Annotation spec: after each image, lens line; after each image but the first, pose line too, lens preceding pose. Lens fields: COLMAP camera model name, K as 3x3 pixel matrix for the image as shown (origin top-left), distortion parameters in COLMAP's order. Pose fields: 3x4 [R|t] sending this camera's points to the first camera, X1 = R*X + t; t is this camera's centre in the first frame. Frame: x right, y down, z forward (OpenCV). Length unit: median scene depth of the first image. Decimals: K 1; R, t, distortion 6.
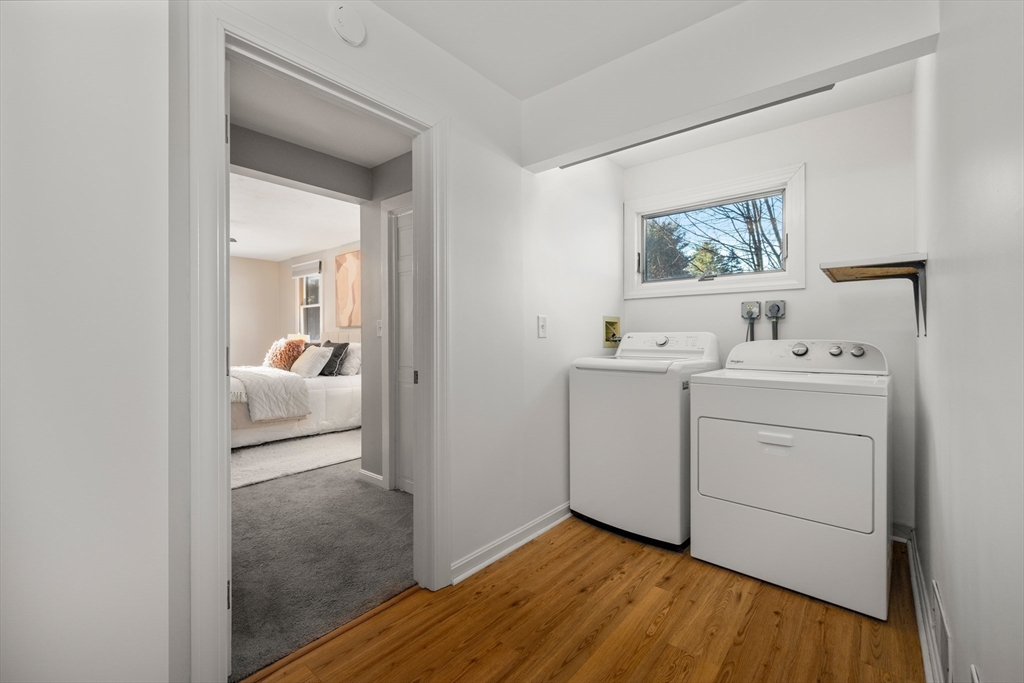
lens RADIAL K [[434.8, 0, 511.8], [0, 434.8, 339.2], [0, 0, 1]] dist [-0.000118, 0.000127]
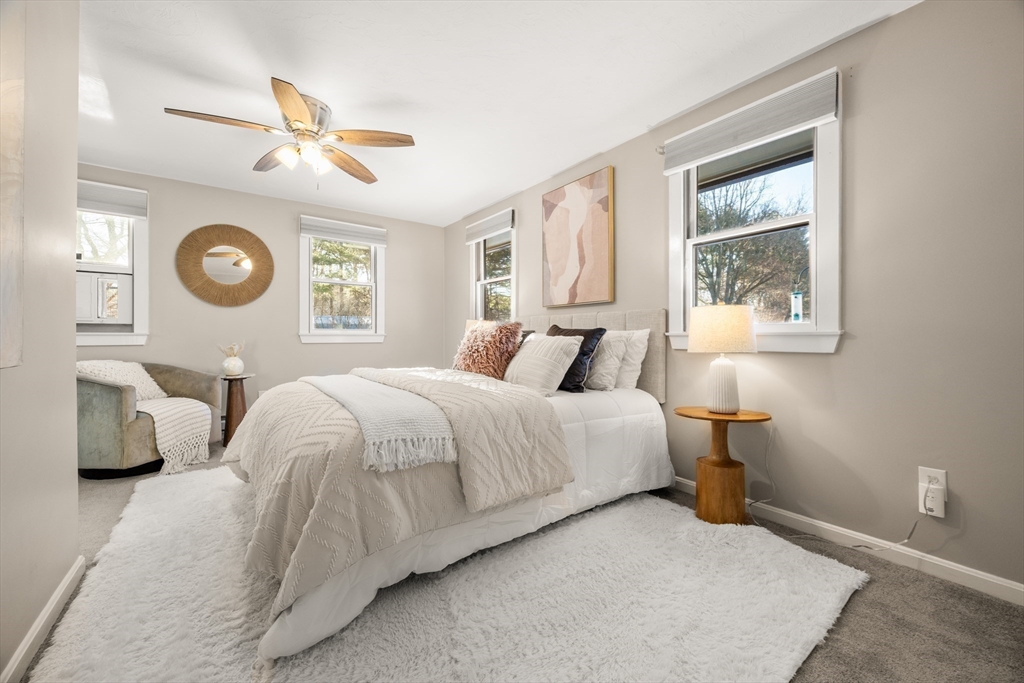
lens RADIAL K [[399.0, 0, 513.7], [0, 399.0, 337.5], [0, 0, 1]] dist [-0.002280, 0.000049]
pose [[0.972398, 0.005720, -0.233259, -0.374980], [-0.006204, 0.999980, -0.001338, 0.021393], [0.233247, 0.002748, 0.972414, 0.515400]]
